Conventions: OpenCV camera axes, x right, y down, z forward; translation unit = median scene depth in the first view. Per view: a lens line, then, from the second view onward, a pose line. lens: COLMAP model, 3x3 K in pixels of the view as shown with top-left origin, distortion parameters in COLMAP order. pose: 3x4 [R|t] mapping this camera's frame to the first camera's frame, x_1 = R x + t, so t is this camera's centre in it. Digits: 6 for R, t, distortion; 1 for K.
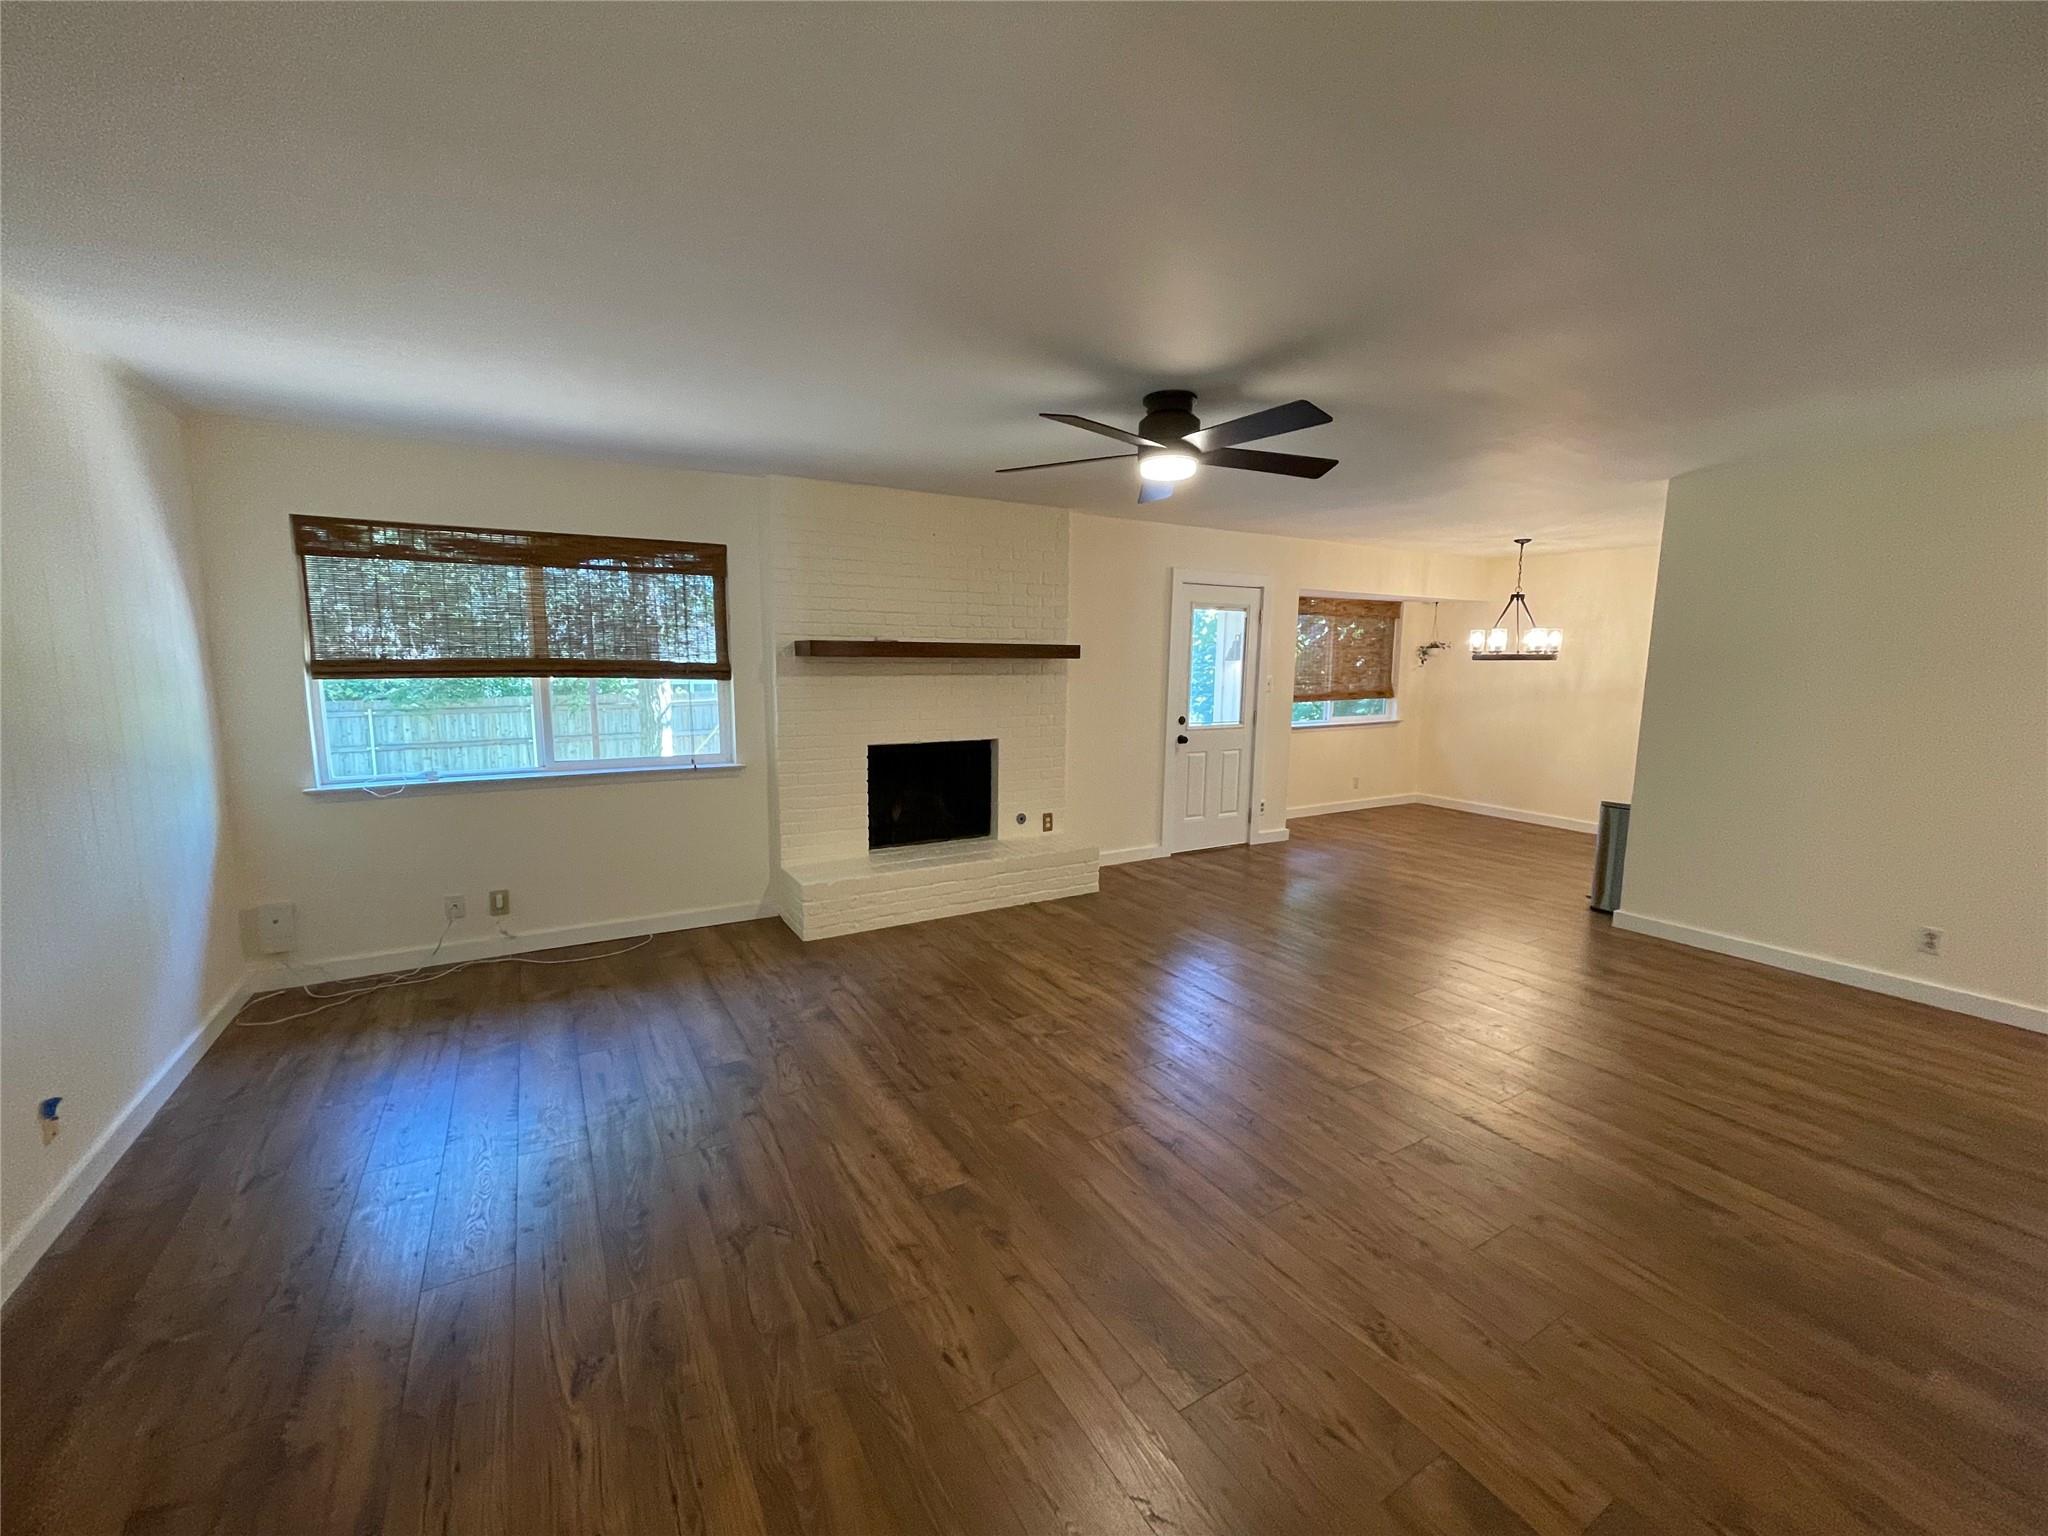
lens RADIAL K [[831.9, 0, 1016.2], [0, 831.9, 772.0], [0, 0, 1]] dist [-0.000141, 0.000367]
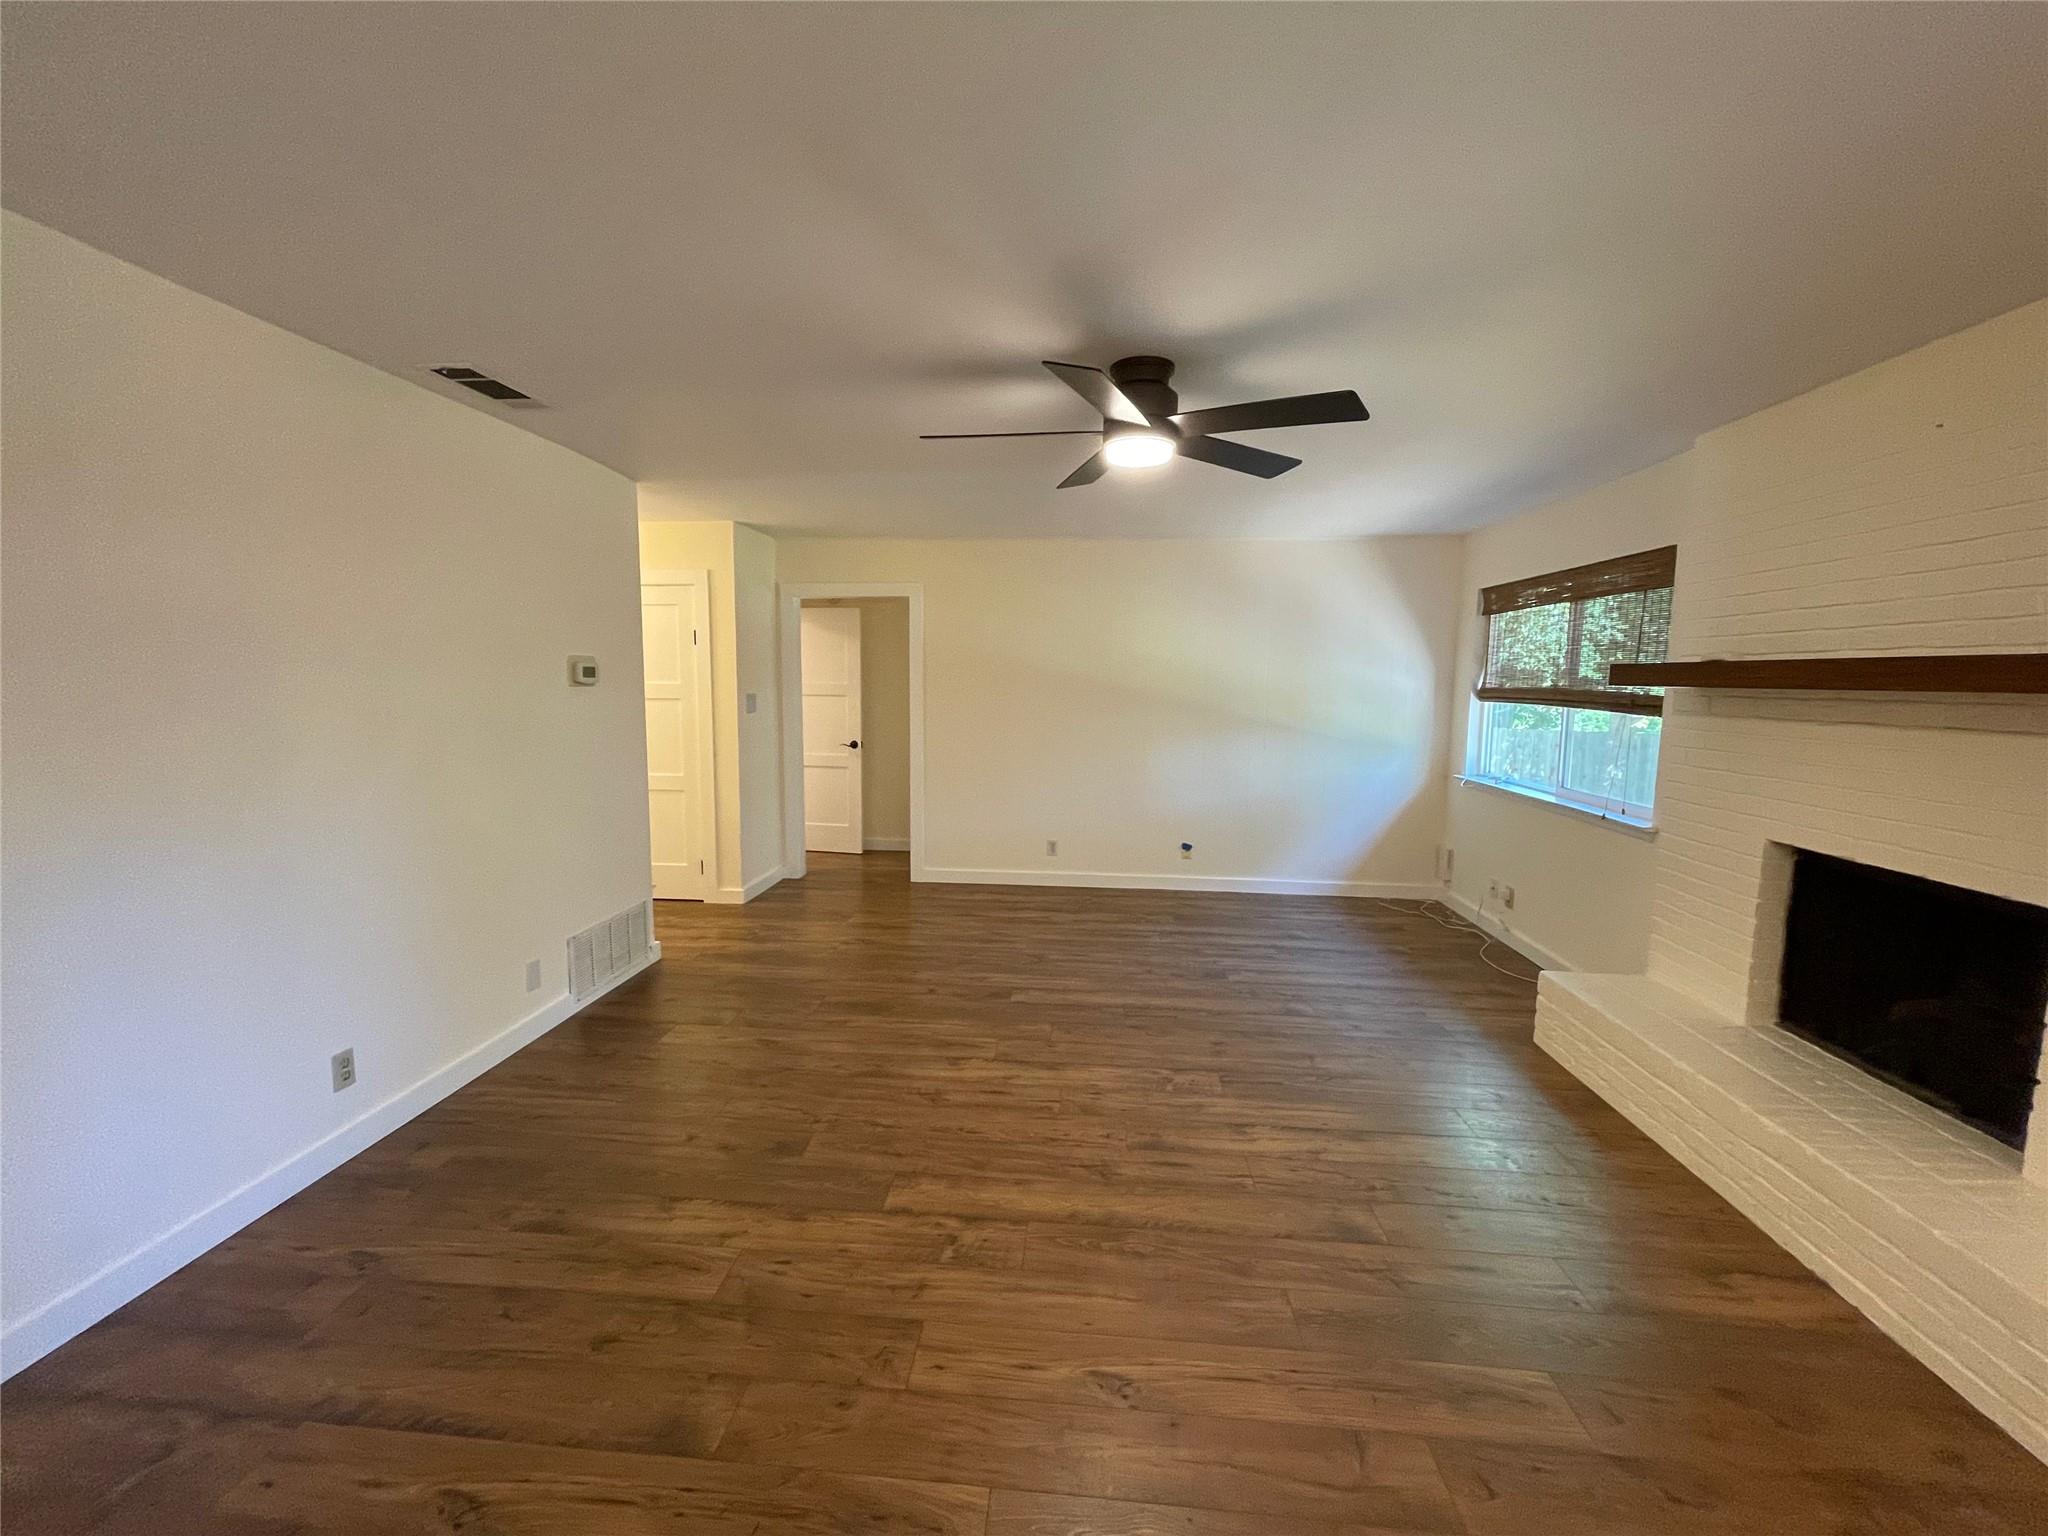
lens RADIAL K [[831.9, 0, 1012.9], [0, 831.9, 767.7], [0, 0, 1]] dist [-0.000141, 0.000367]
pose [[-0.587277, 0.075552, -0.805852, 0.652179], [-0.127491, 0.974570, 0.184281, -0.133332], [0.799282, 0.210963, -0.562710, 0.982051]]
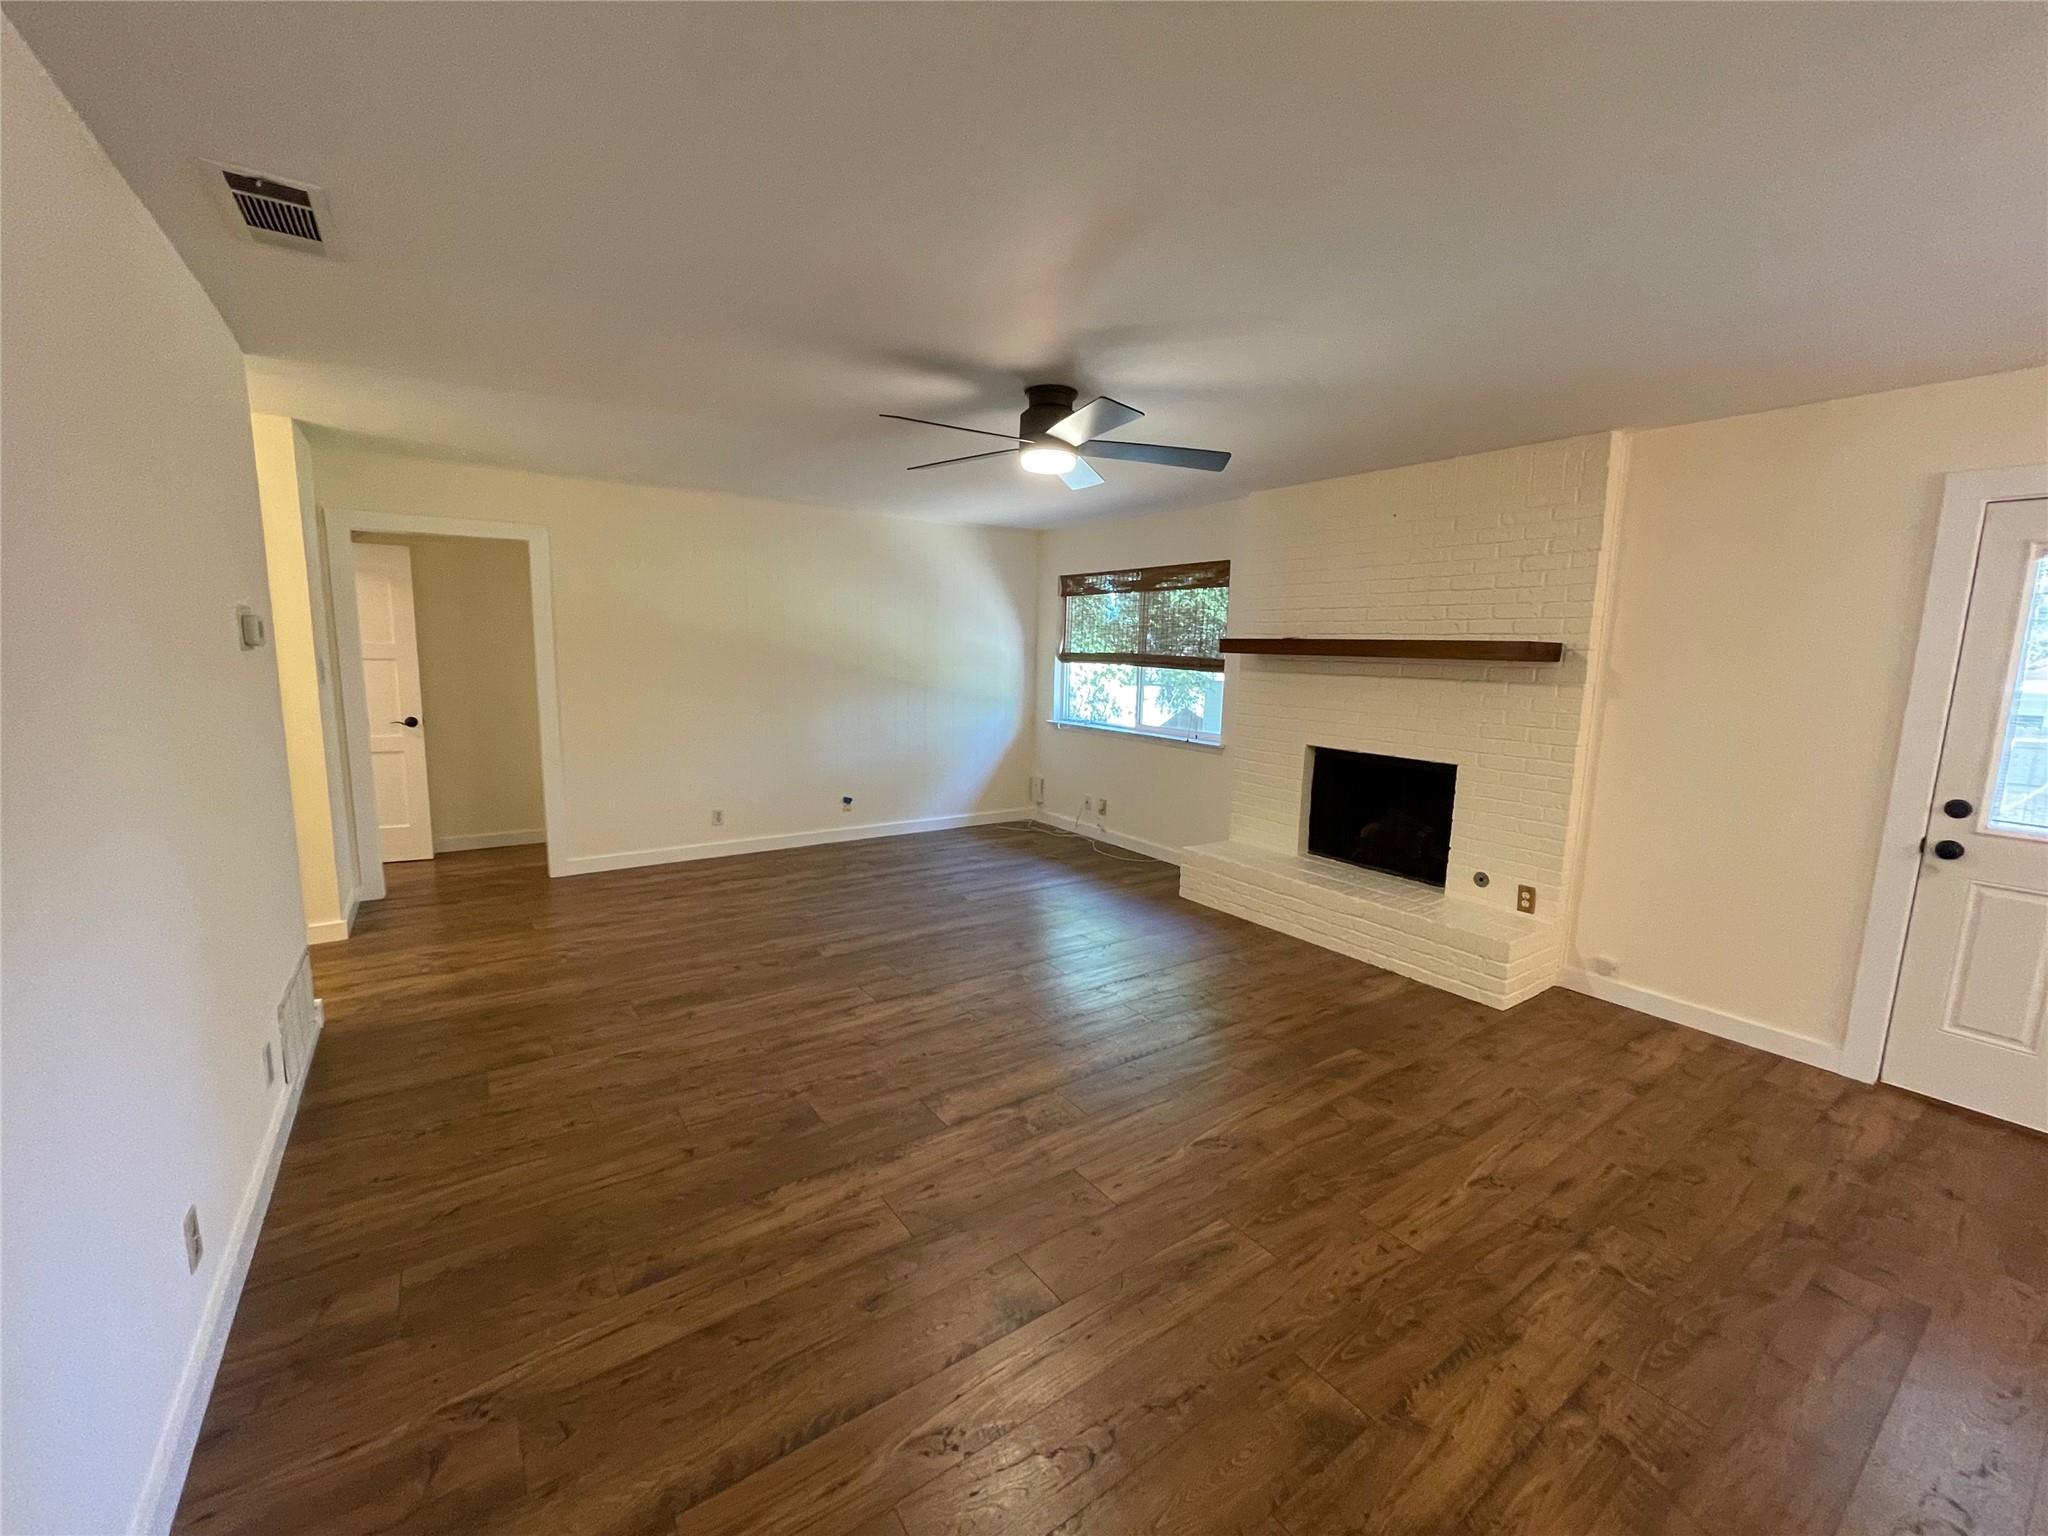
lens RADIAL K [[831.9, 0, 1017.1], [0, 831.9, 769.1], [0, 0, 1]] dist [-0.000141, 0.000367]
pose [[0.069318, 0.140405, -0.987665, 0.847550], [-0.160387, 0.978735, 0.127879, -0.082475], [0.984617, 0.149544, 0.090363, 0.634696]]
